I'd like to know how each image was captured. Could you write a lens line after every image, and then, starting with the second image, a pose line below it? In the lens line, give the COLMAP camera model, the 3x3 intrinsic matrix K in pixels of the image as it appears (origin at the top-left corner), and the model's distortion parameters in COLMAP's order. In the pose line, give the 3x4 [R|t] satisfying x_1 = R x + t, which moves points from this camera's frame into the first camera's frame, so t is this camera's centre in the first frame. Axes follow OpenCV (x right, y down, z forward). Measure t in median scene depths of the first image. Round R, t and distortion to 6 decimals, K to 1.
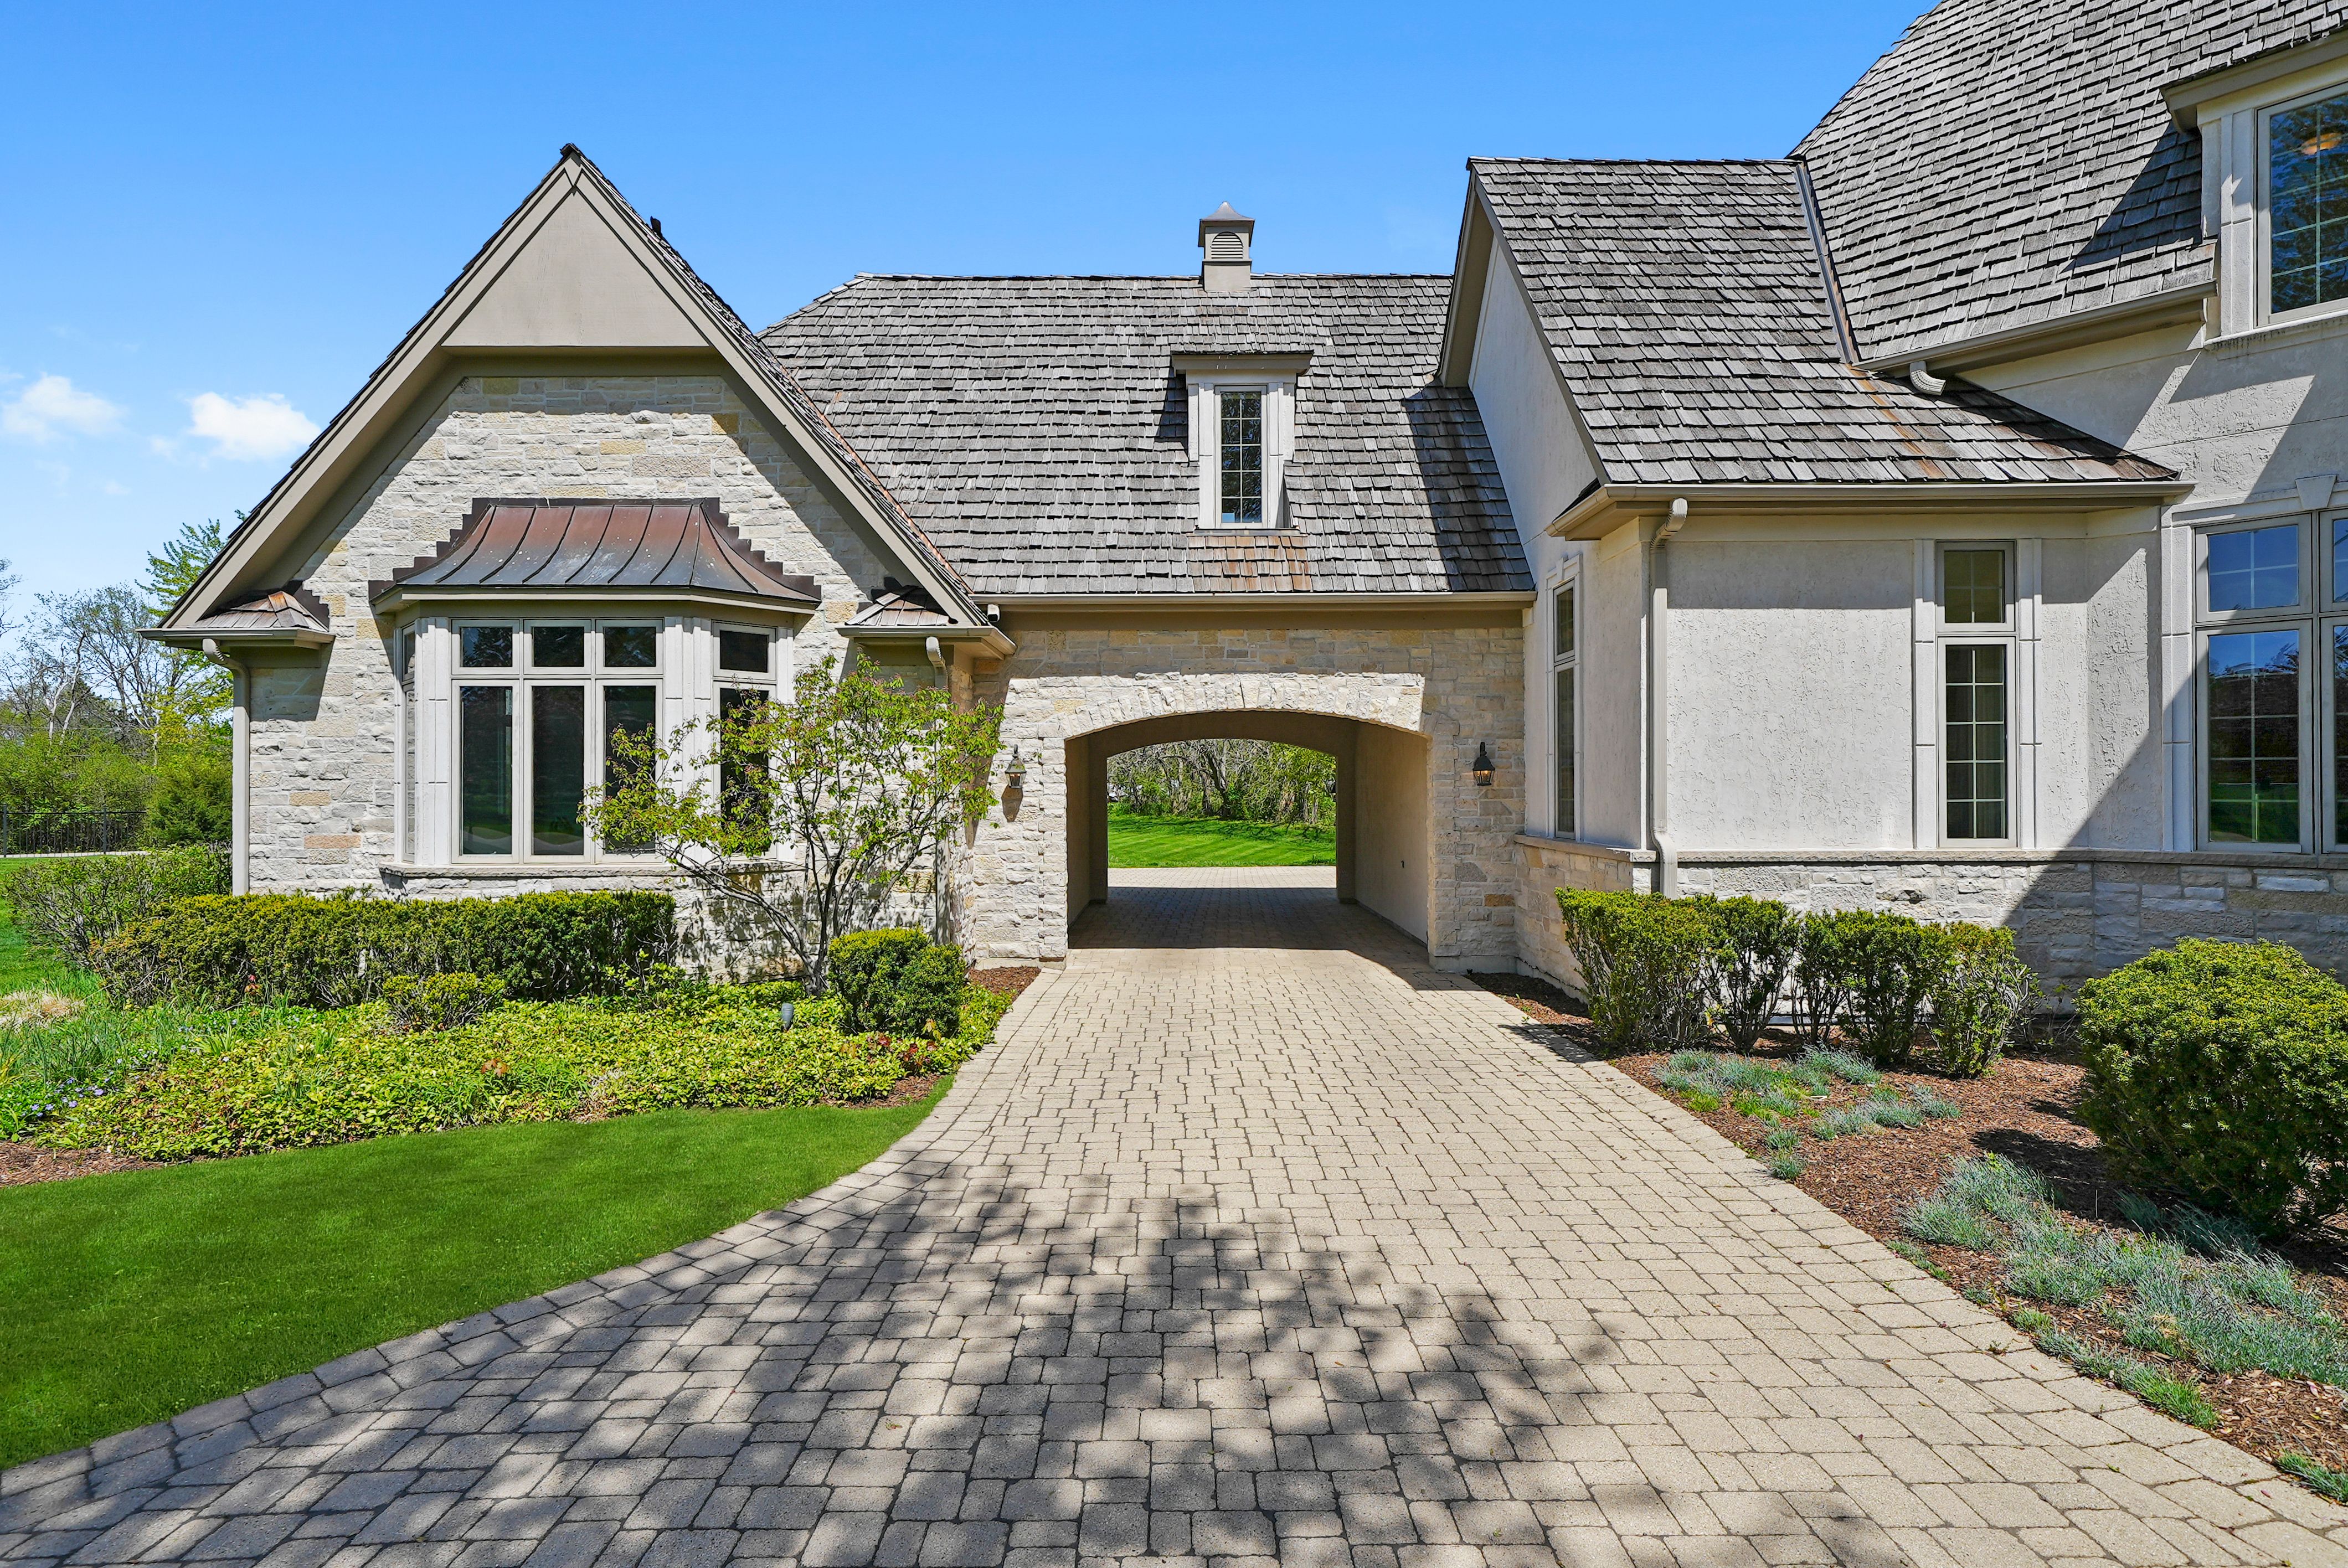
lens RADIAL K [[1157.3, 0, 1174.0], [0, 1157.3, 784.0], [0, 0, 1]] dist [0.003212, 0.000723]
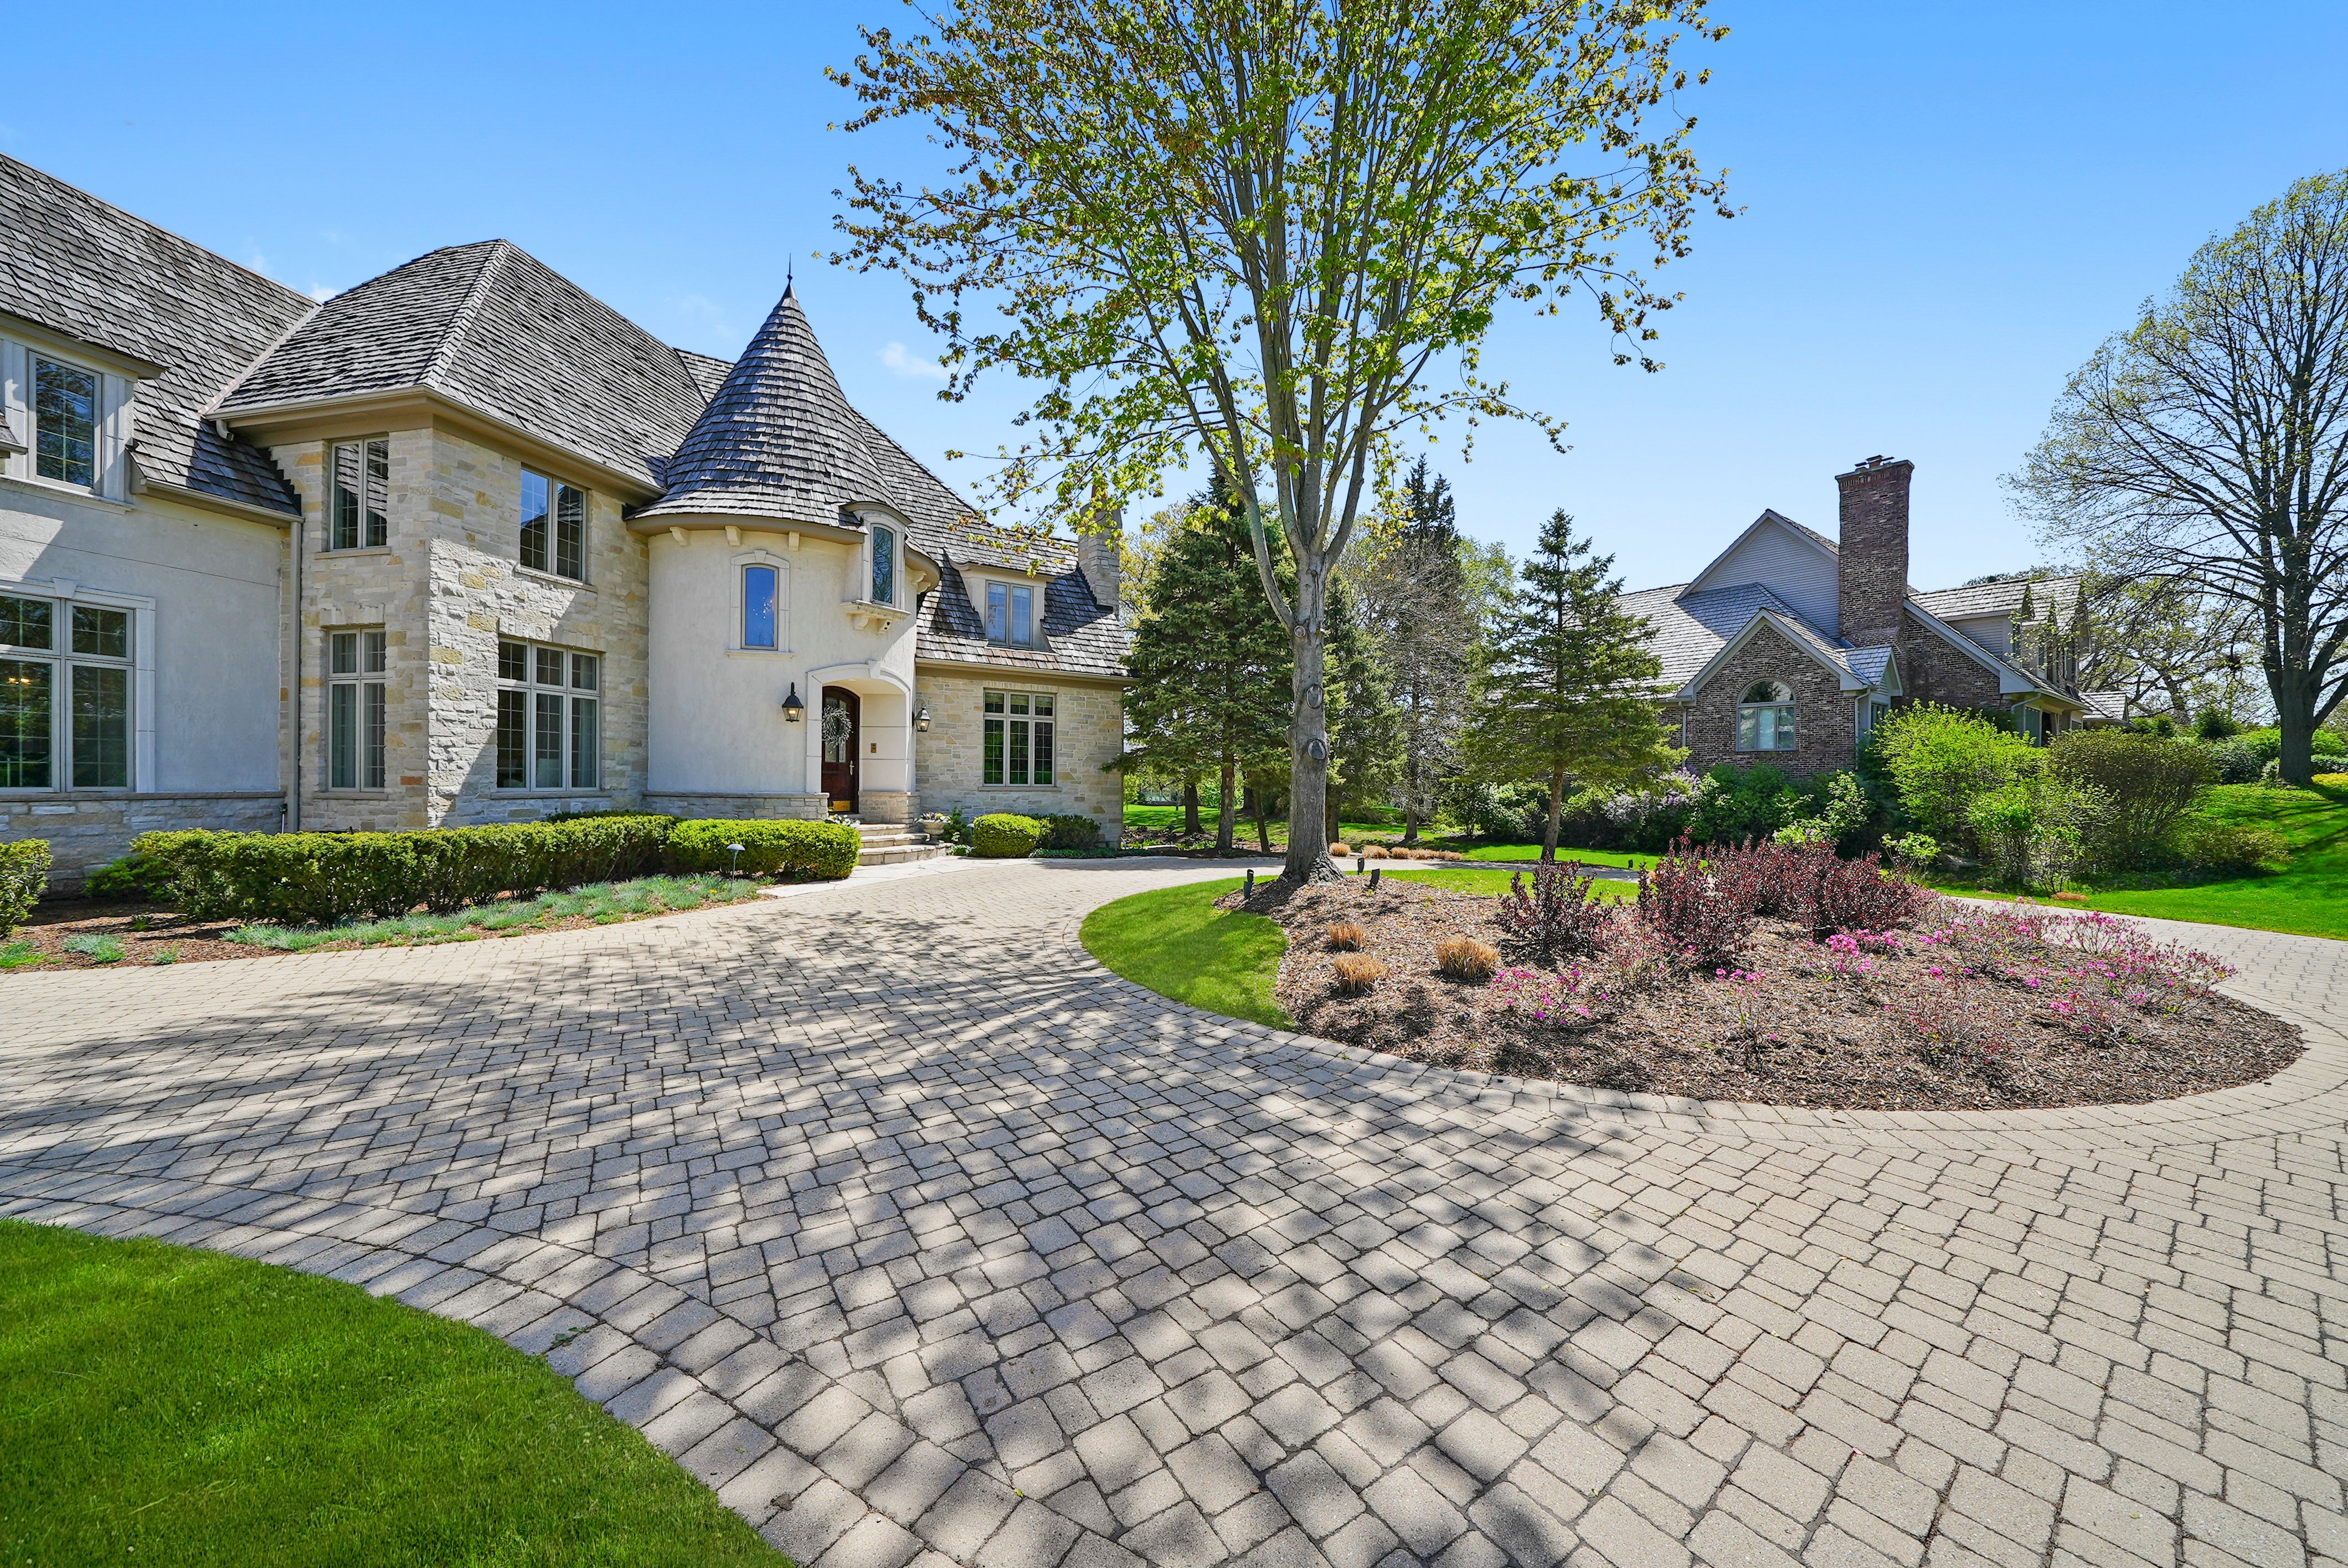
lens RADIAL K [[830.4, 0, 1174.0], [0, 830.4, 784.0], [0, 0, 1]] dist [-0.016962, 0.000046]
pose [[-0.555209, -0.004831, 0.831697, -0.812227], [-0.009923, 0.999950, -0.000816, 0.026002], [-0.831652, -0.008706, -0.555229, 0.227017]]
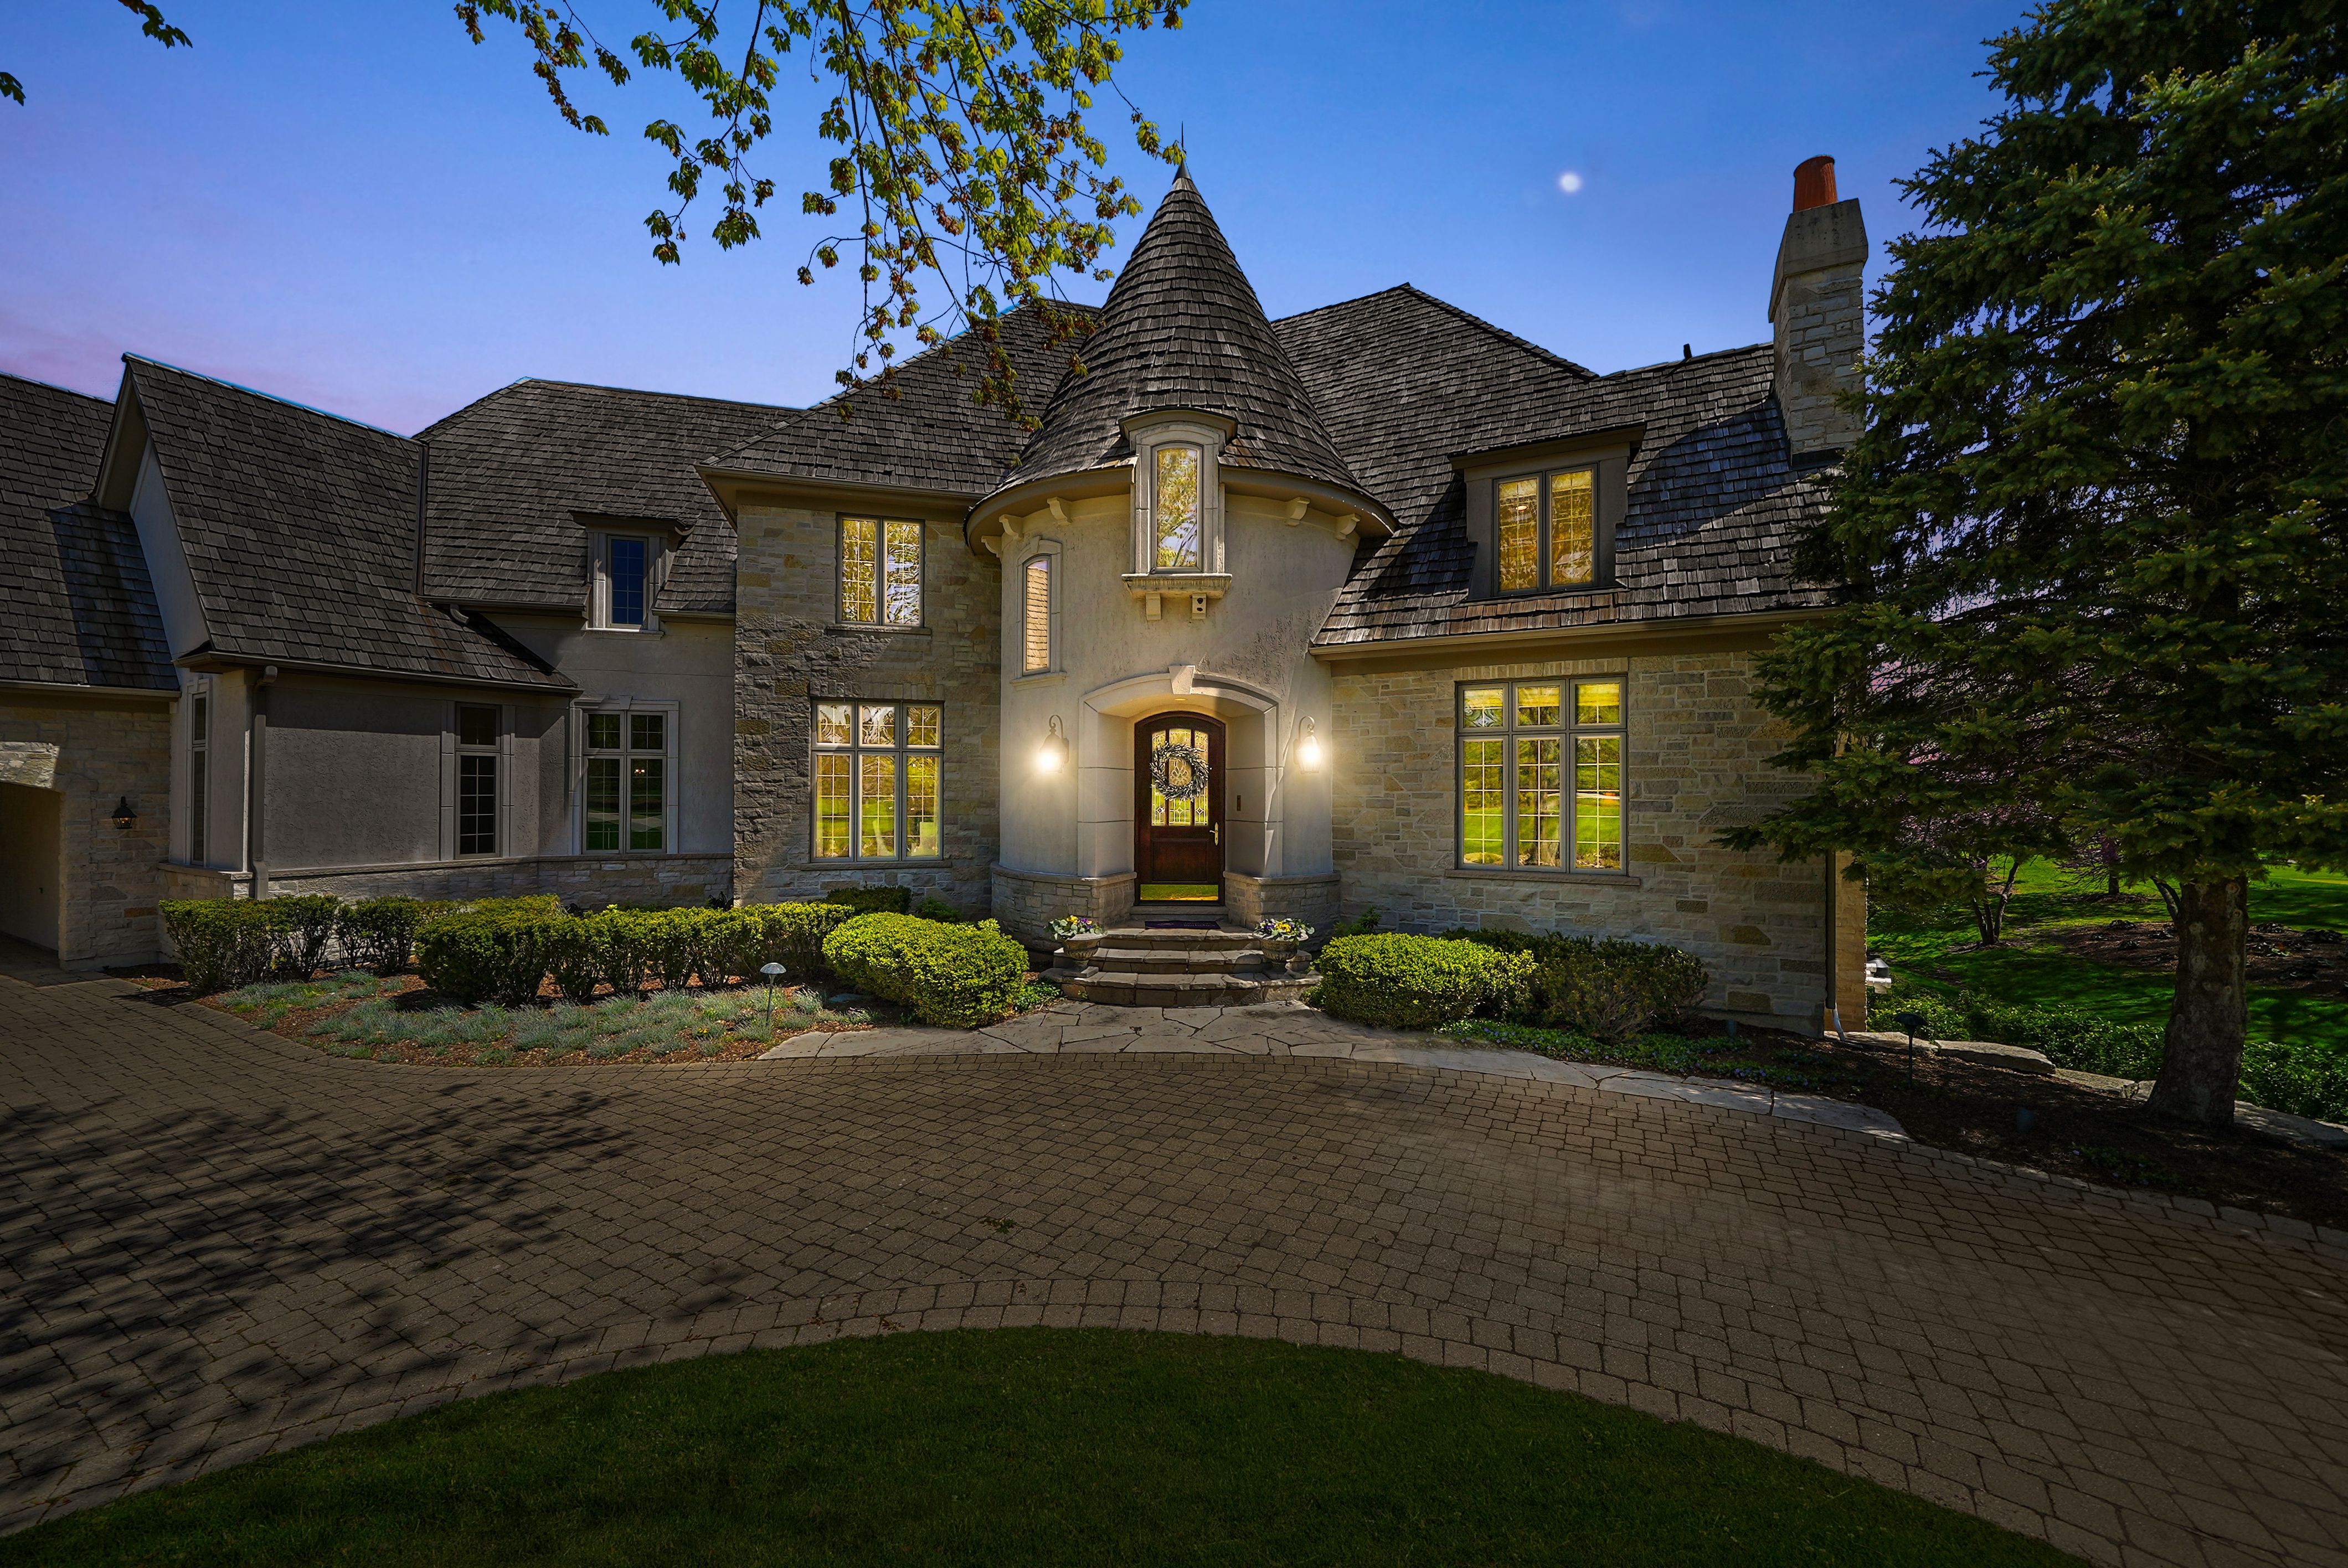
lens RADIAL K [[870.0, 0, 1174.0], [0, 870.0, 784.0], [0, 0, 1]] dist [-0.023596, 0.004538]
pose [[0.467271, 0.013250, 0.884015, -0.046232], [-0.005377, 0.999912, -0.012145, -0.057318], [-0.884098, 0.000922, 0.467301, -0.695802]]
